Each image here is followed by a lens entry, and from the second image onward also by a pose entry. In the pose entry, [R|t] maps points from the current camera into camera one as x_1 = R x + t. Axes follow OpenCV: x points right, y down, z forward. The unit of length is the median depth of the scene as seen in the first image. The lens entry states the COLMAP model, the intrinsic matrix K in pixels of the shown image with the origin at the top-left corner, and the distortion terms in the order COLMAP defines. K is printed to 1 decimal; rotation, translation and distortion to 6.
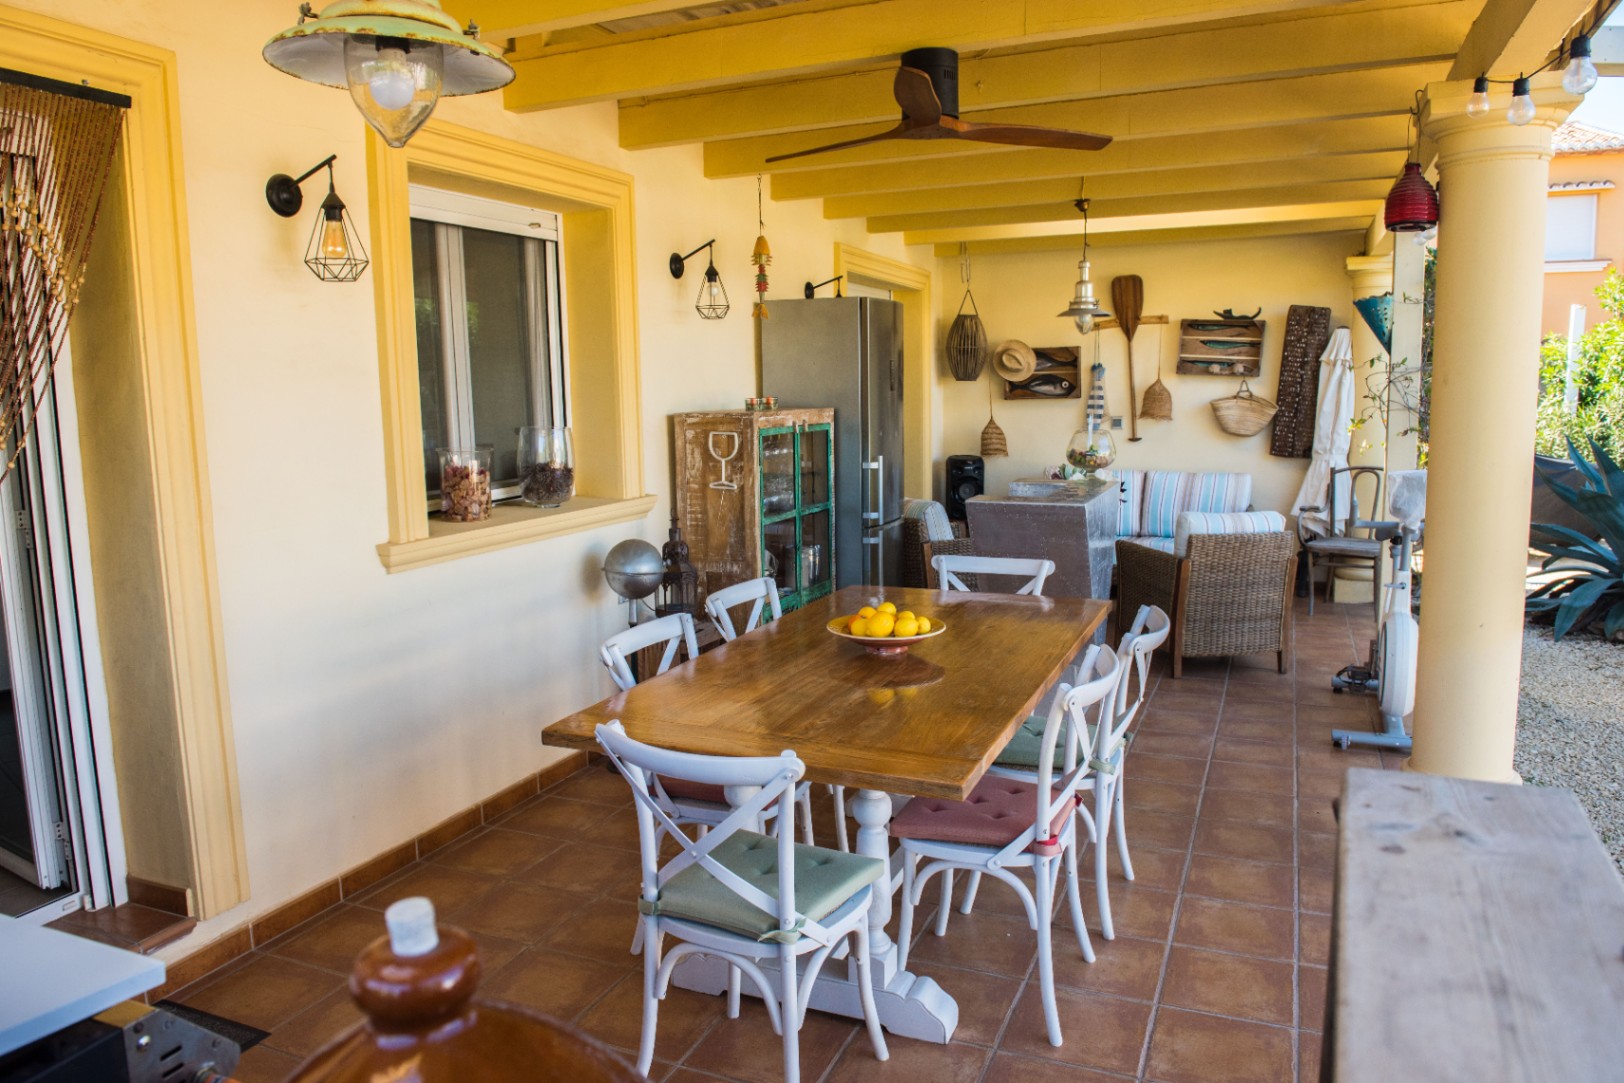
lens RADIAL K [[1157.4, 0, 737.0], [0, 1157.4, 561.6], [0, 0, 1]] dist [-0.047563, -0.005872]
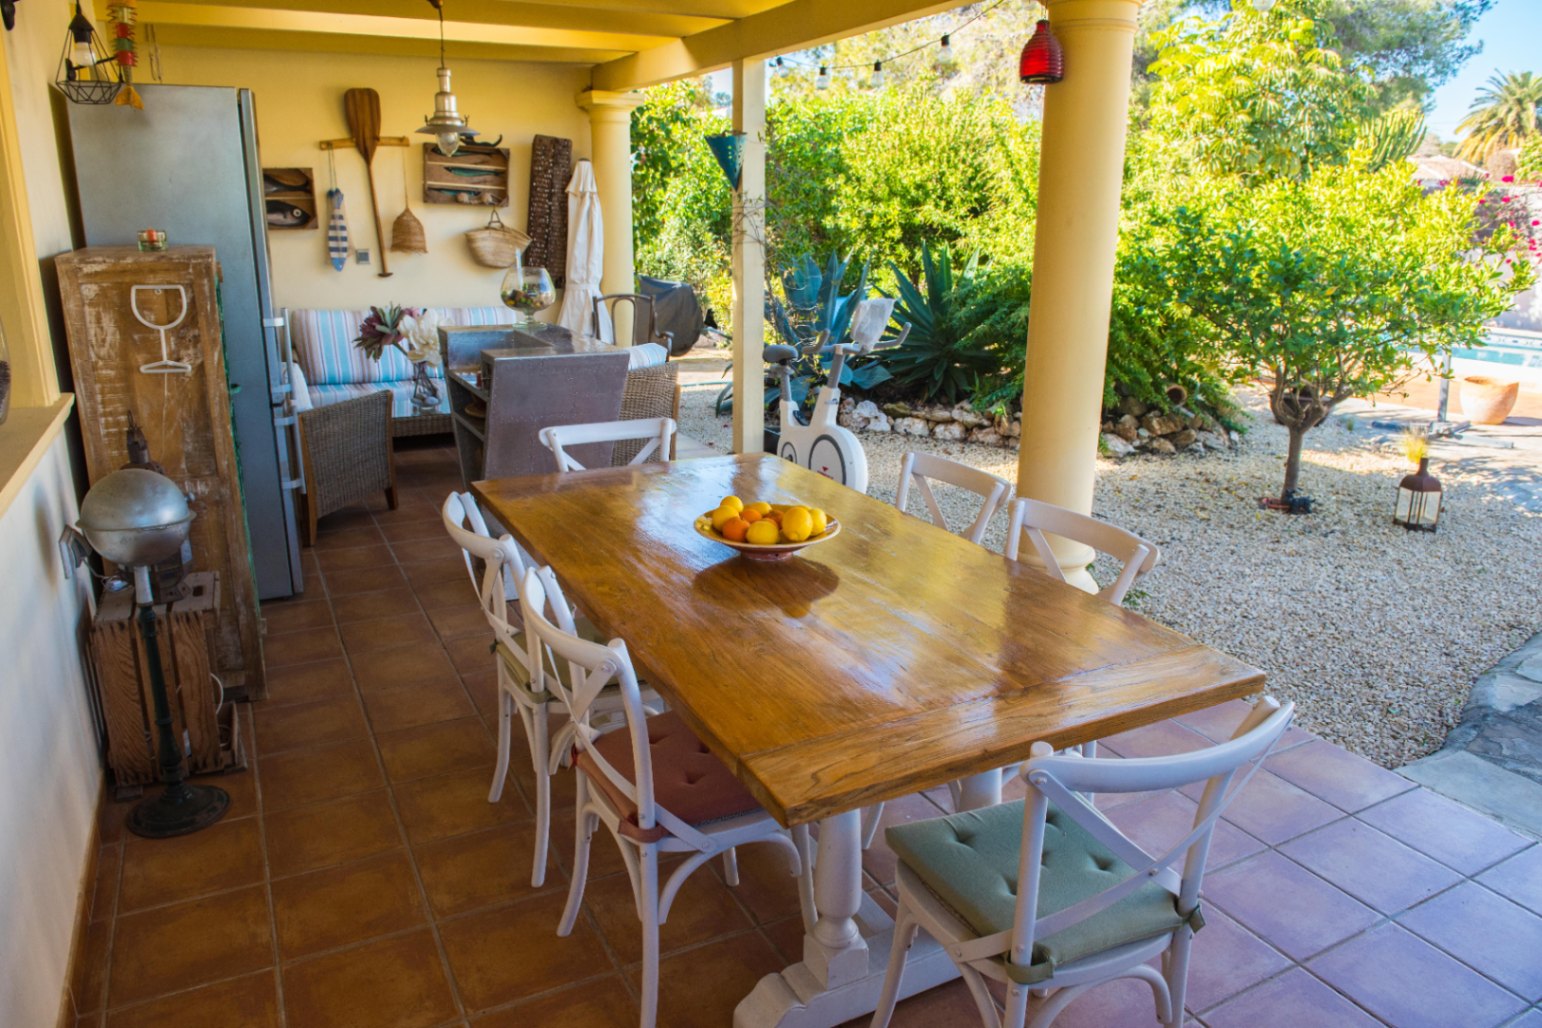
lens RADIAL K [[1098.9, 0, 804.6], [0, 1098.9, 547.2], [0, 0, 1]] dist [-0.047563, -0.005872]
pose [[0.590949, -0.213365, 0.777981, -0.276588], [0.097132, 0.976192, 0.193945, -0.046171], [-0.800840, -0.039045, 0.597604, 0.314603]]
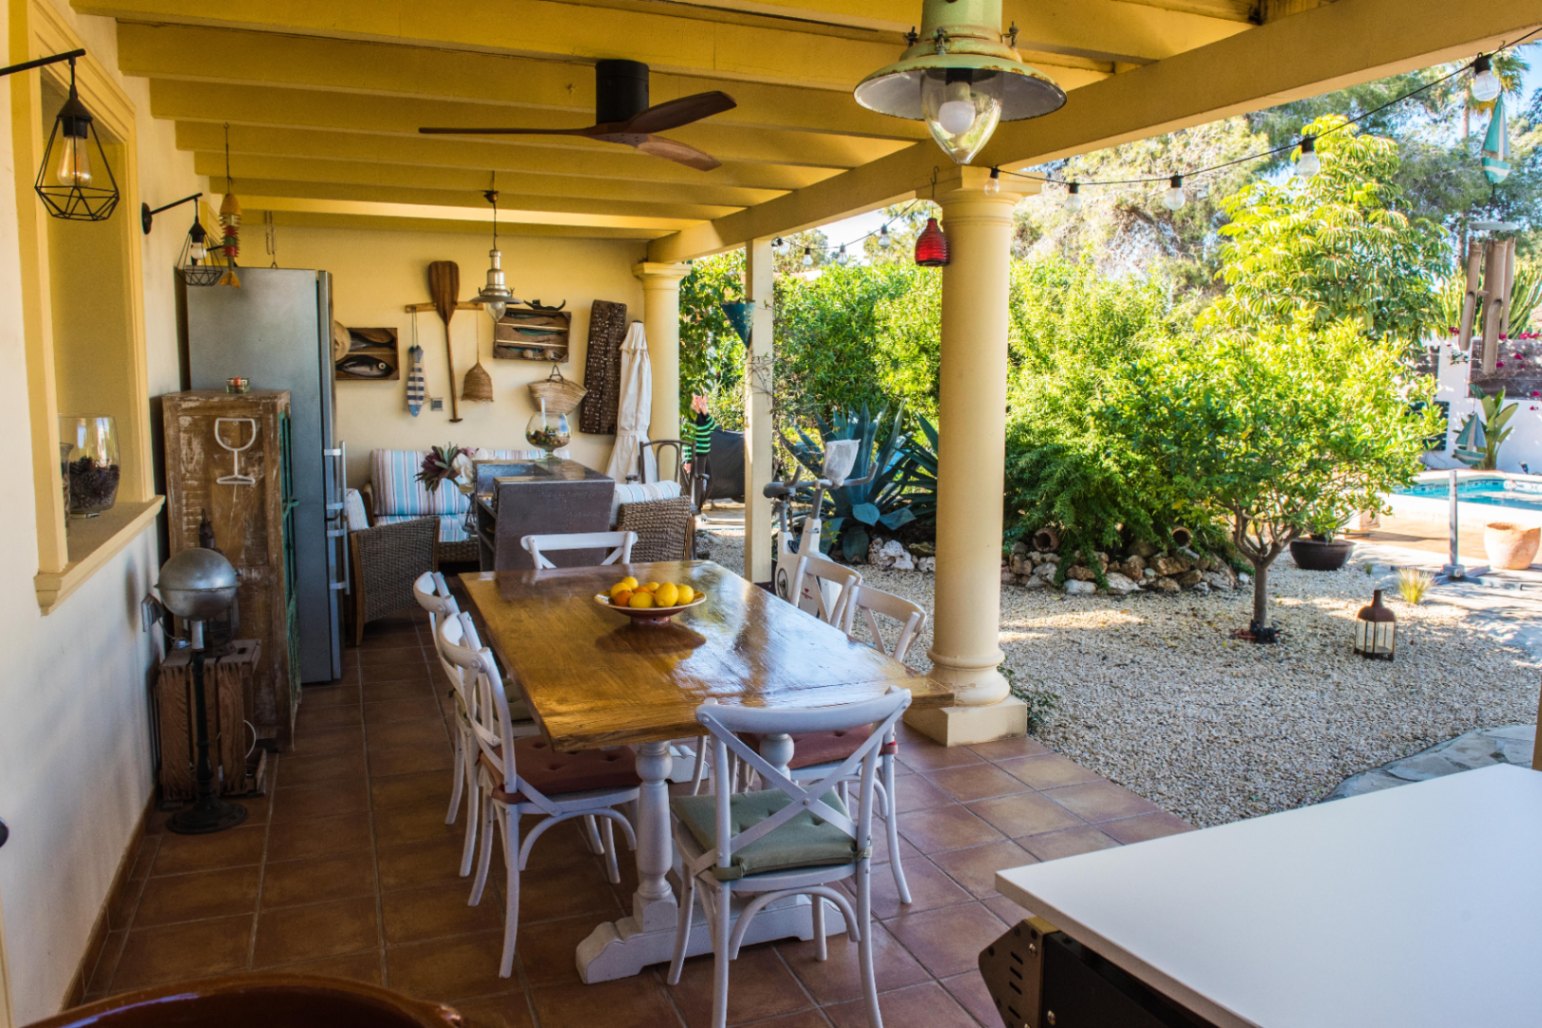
lens RADIAL K [[1174.7, 0, 830.2], [0, 1174.7, 528.2], [0, 0, 1]] dist [-0.040593, -0.020613]
pose [[0.660504, -0.077322, 0.746830, -0.342473], [0.086860, 0.995874, 0.026286, -0.013475], [-0.745781, 0.047508, 0.664495, 0.092229]]
